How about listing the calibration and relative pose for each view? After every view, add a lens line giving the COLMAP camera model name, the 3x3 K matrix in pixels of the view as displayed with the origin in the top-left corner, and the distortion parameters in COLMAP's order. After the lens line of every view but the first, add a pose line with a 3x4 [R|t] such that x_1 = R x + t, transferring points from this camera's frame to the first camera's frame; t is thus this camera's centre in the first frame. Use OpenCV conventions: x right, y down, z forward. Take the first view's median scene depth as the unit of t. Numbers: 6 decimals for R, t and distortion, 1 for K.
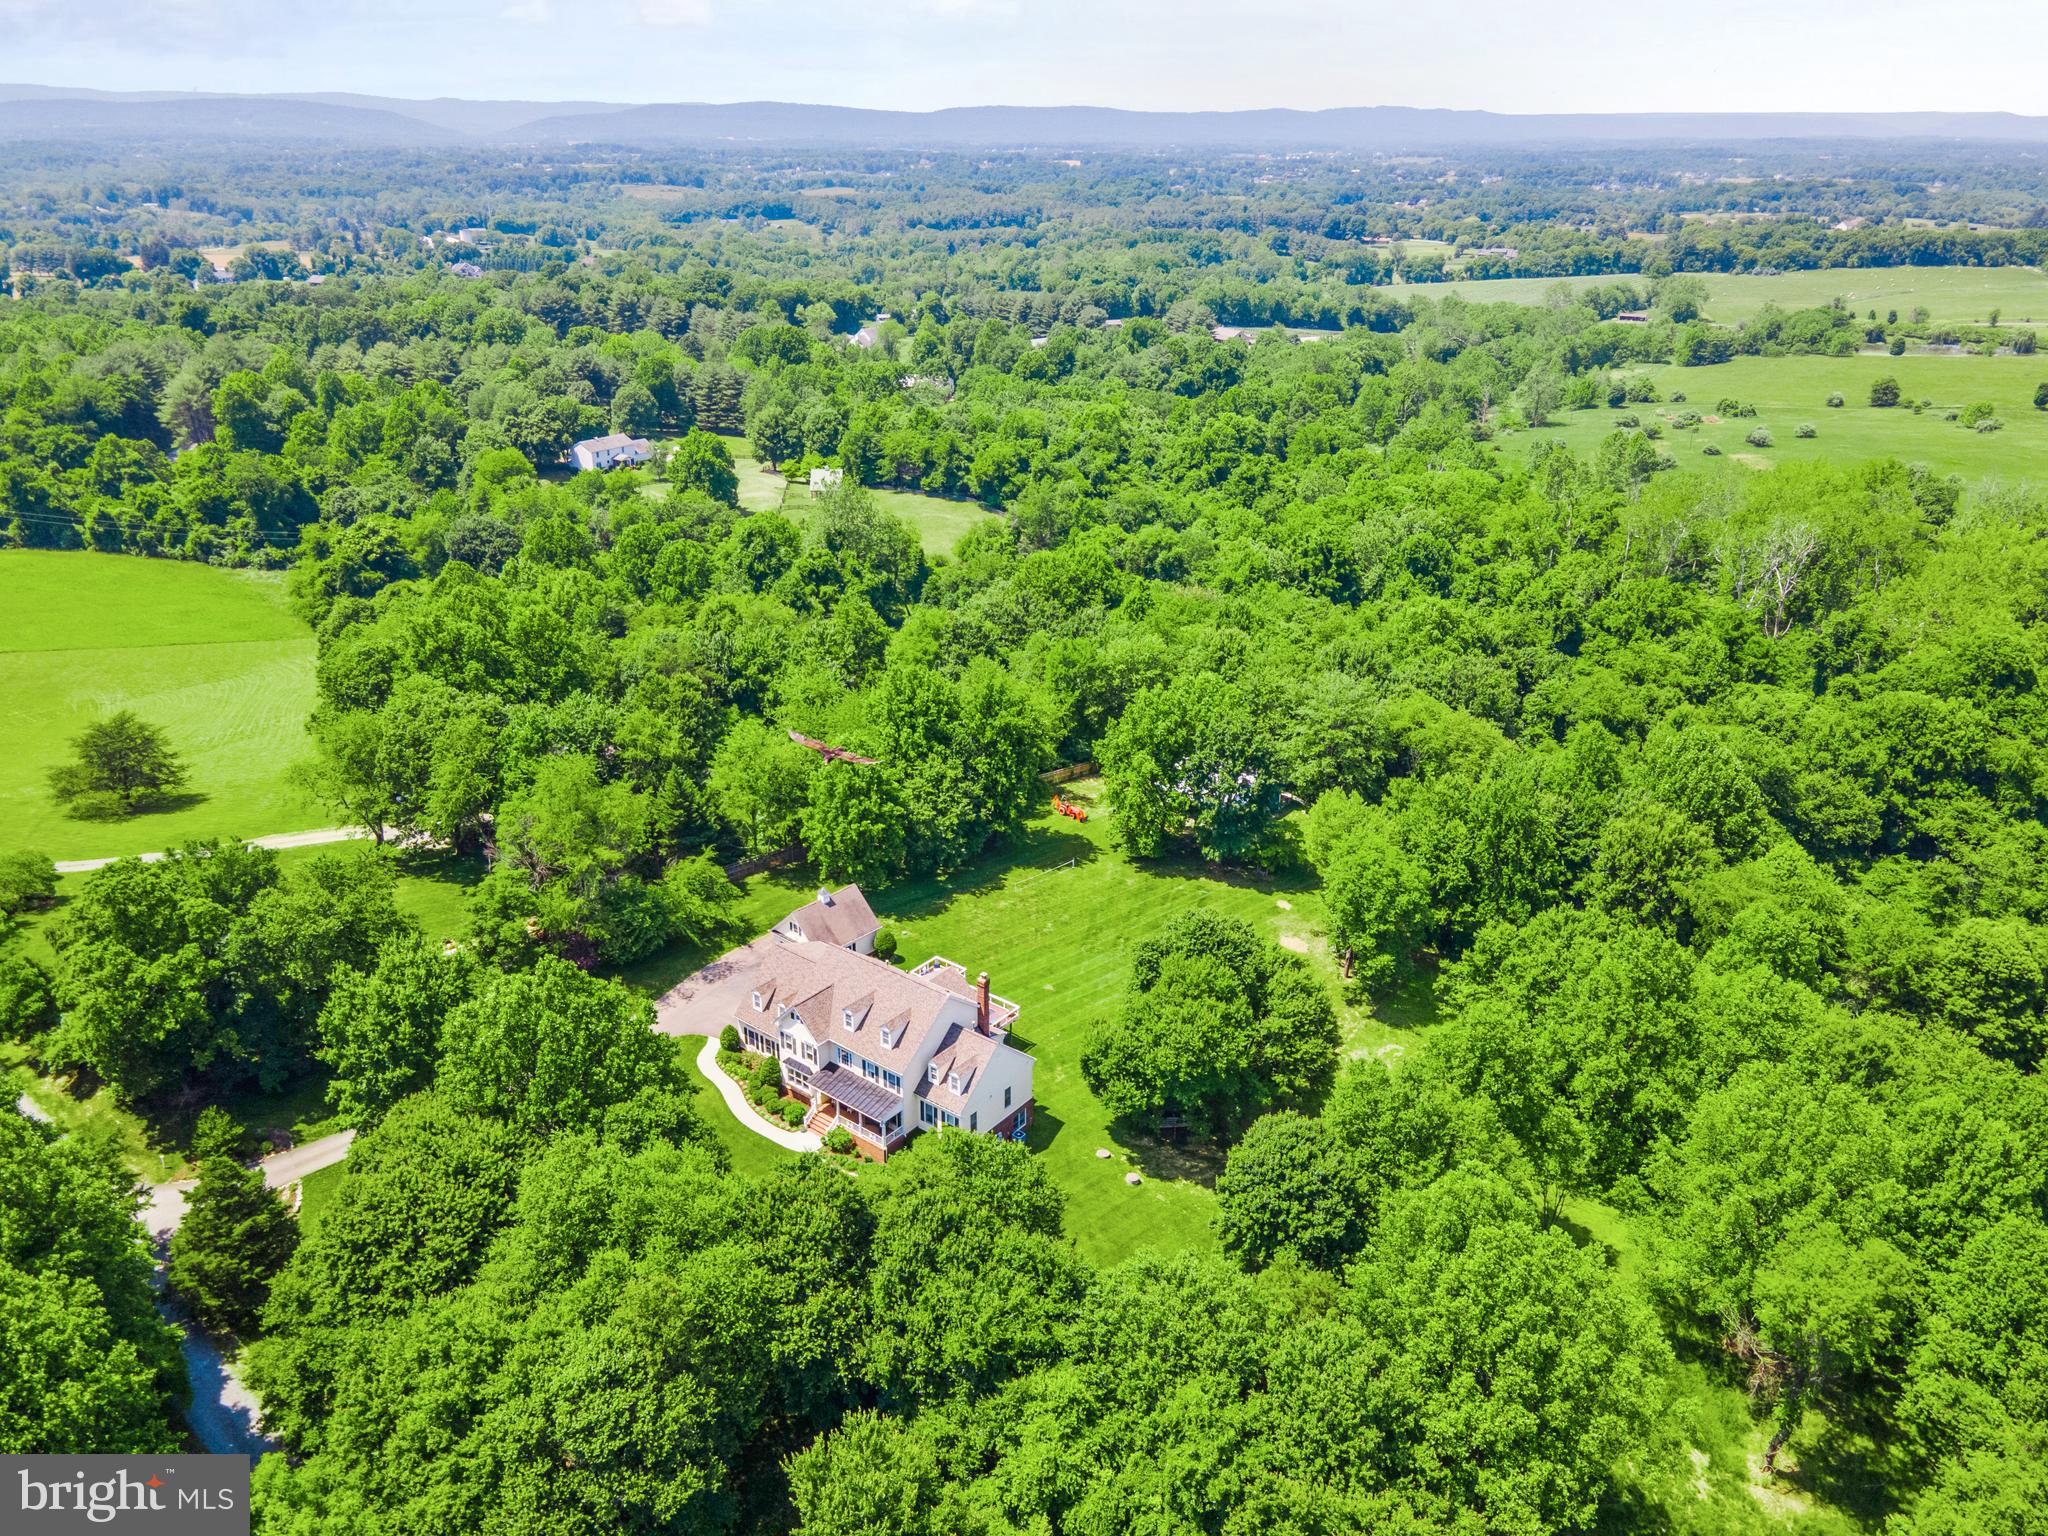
lens RADIAL K [[1660.0, 0, 1024.0], [0, 1660.0, 768.0], [0, 0, 1]] dist [0.051718, 0.000421]
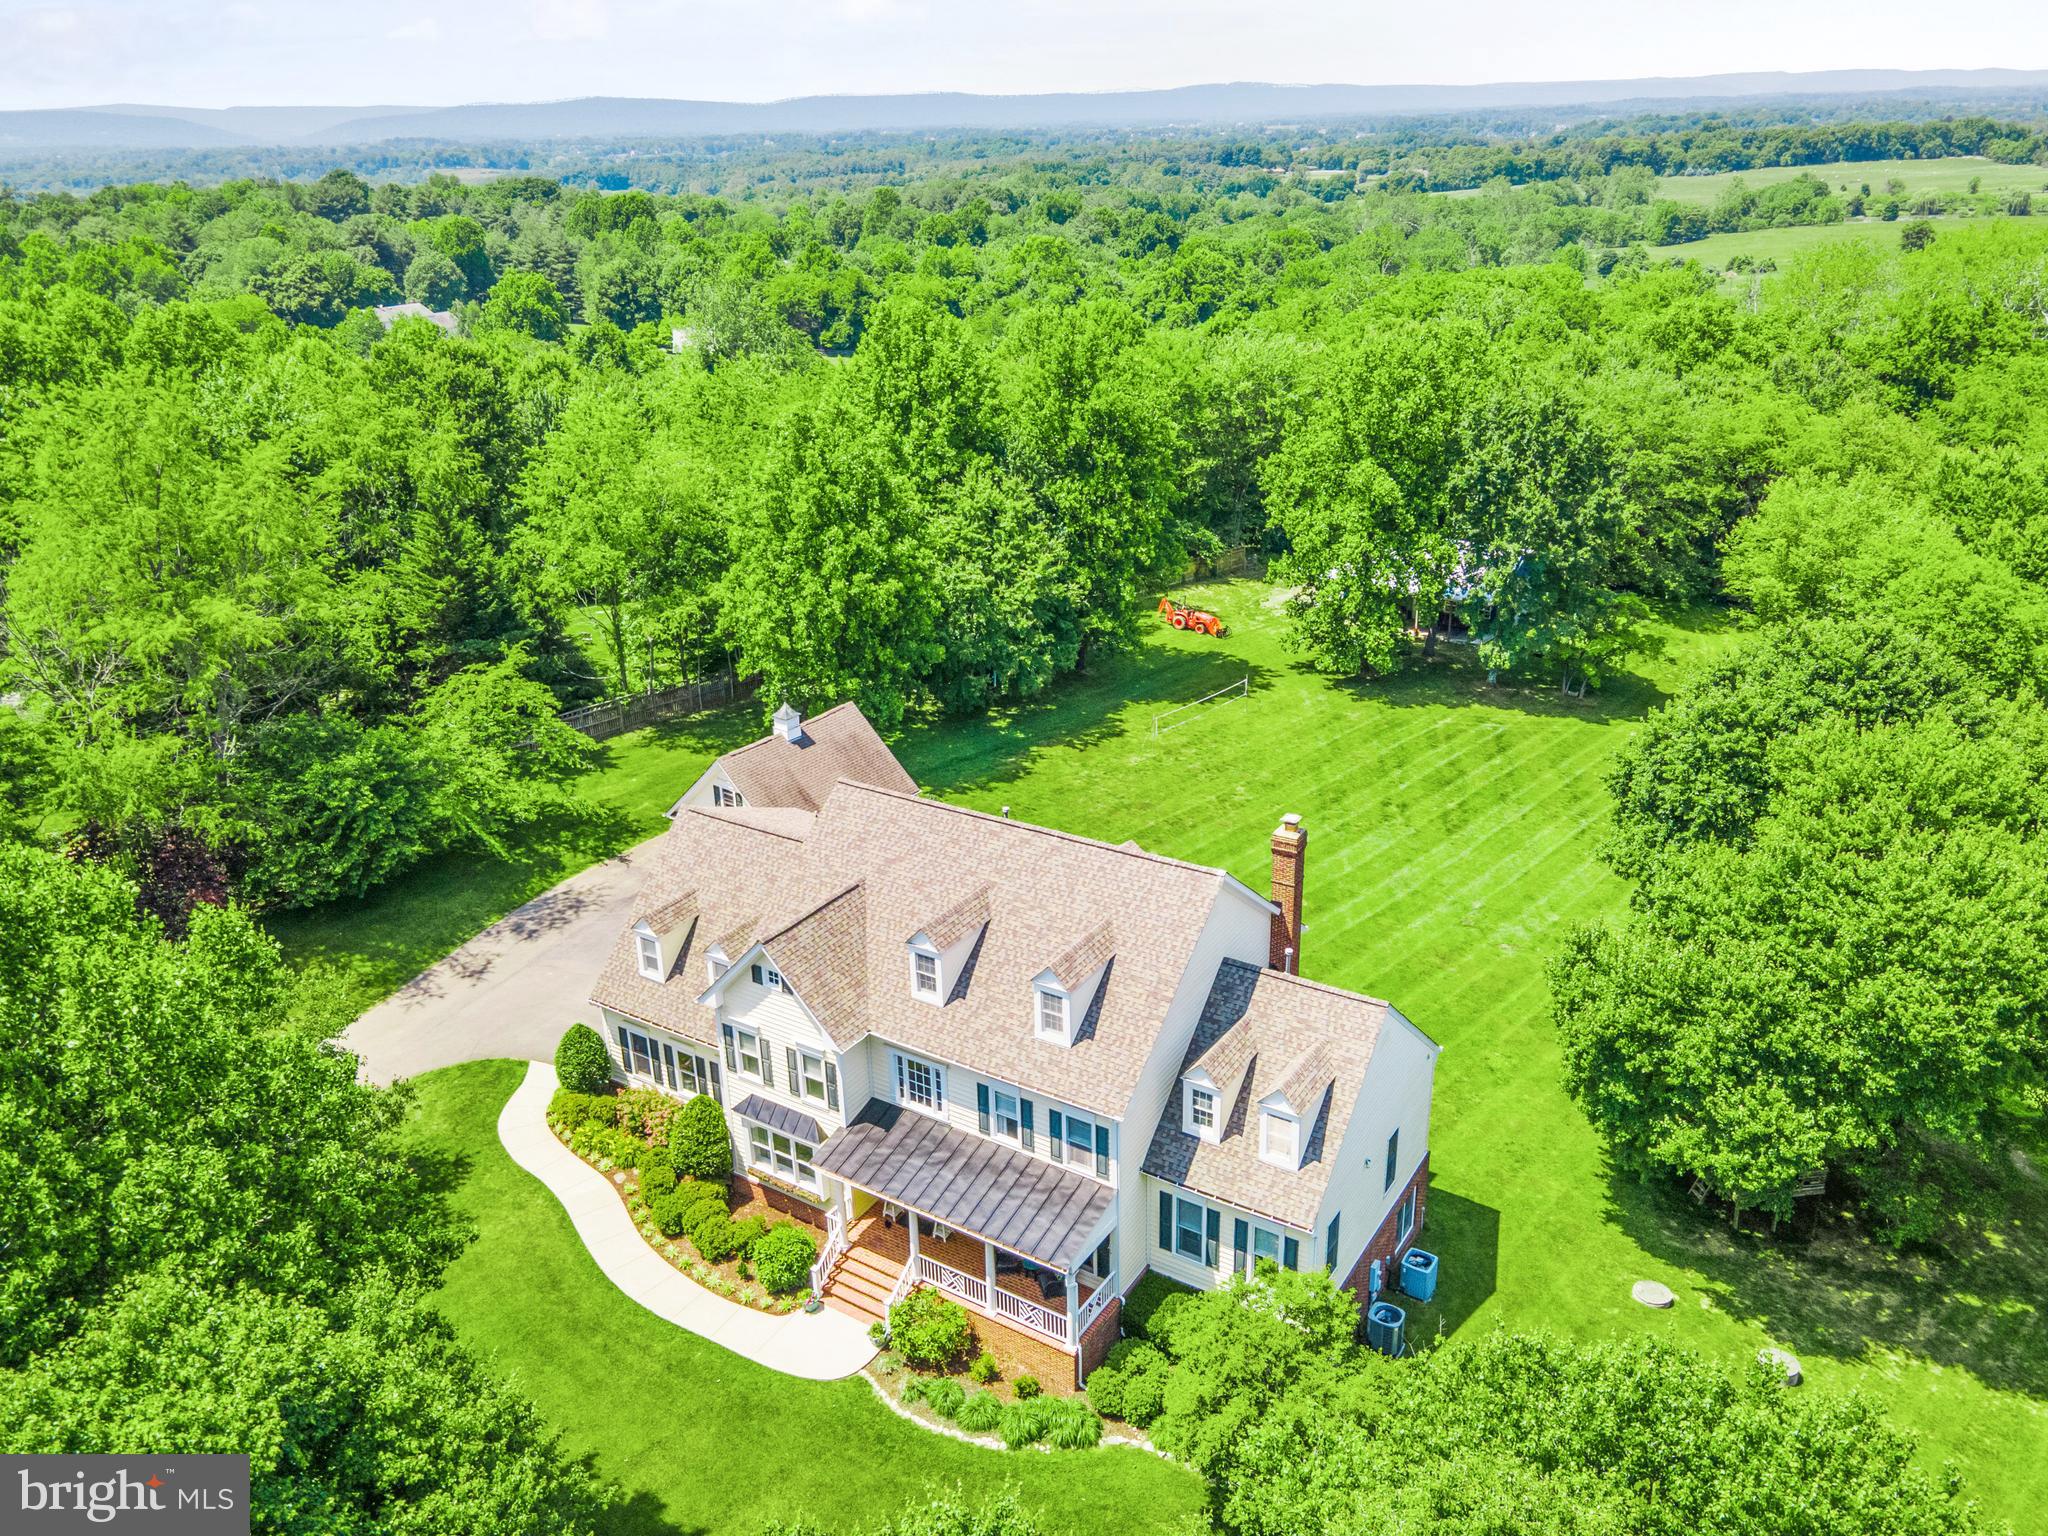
lens RADIAL K [[1650.6, 0, 1024.0], [0, 1650.6, 768.0], [0, 0, 1]] dist [0.001834, 0.097392]
pose [[0.994853, -0.066152, 0.076757, -0.088783], [0.067616, 0.997573, -0.016630, 0.095756], [-0.075471, 0.021734, 0.996911, 0.540347]]
